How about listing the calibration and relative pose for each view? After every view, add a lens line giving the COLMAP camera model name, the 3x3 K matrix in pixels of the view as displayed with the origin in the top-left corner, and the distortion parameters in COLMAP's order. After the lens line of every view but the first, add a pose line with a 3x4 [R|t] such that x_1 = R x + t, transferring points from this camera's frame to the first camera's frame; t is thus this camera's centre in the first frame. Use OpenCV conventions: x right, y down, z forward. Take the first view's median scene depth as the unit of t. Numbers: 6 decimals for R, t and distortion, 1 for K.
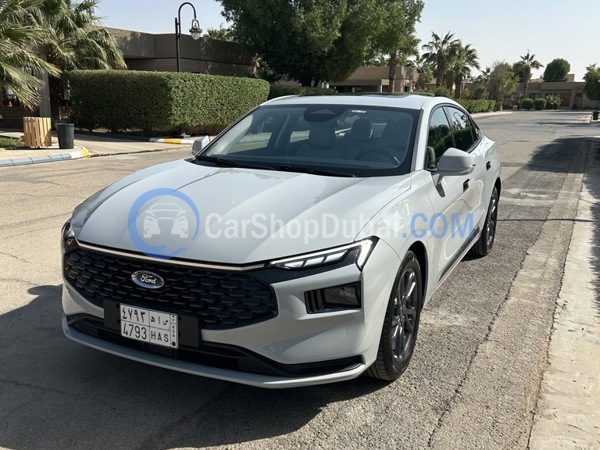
lens RADIAL K [[609.1, 0, 300.6], [0, 609.1, 213.3], [0, 0, 1]] dist [0.108175, -0.219936]
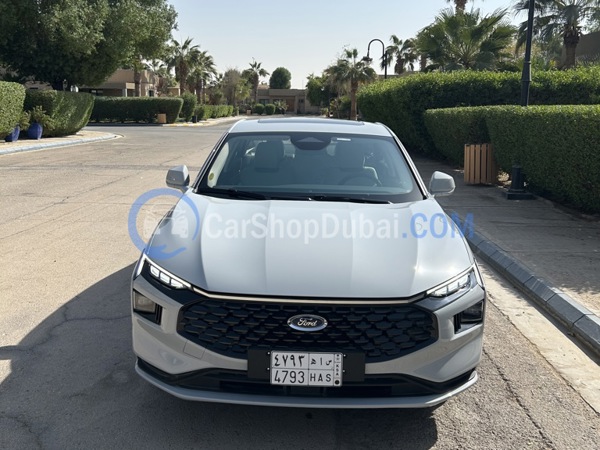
lens RADIAL K [[609.1, 0, 300.6], [0, 609.1, 213.3], [0, 0, 1]] dist [0.108175, -0.219936]
pose [[0.905429, -0.068055, 0.419008, -0.076971], [0.069485, 0.997512, 0.011866, -0.009663], [-0.418773, 0.018371, 0.907905, 0.010660]]
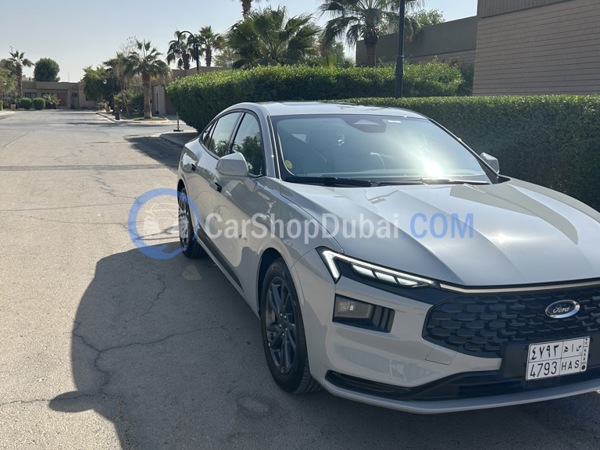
lens RADIAL K [[609.1, 0, 300.6], [0, 609.1, 213.3], [0, 0, 1]] dist [0.108175, -0.219936]
pose [[0.689933, -0.118914, 0.714040, -0.135968], [0.117803, 0.991709, 0.051329, -0.015199], [-0.714224, 0.048702, 0.698221, 0.071776]]
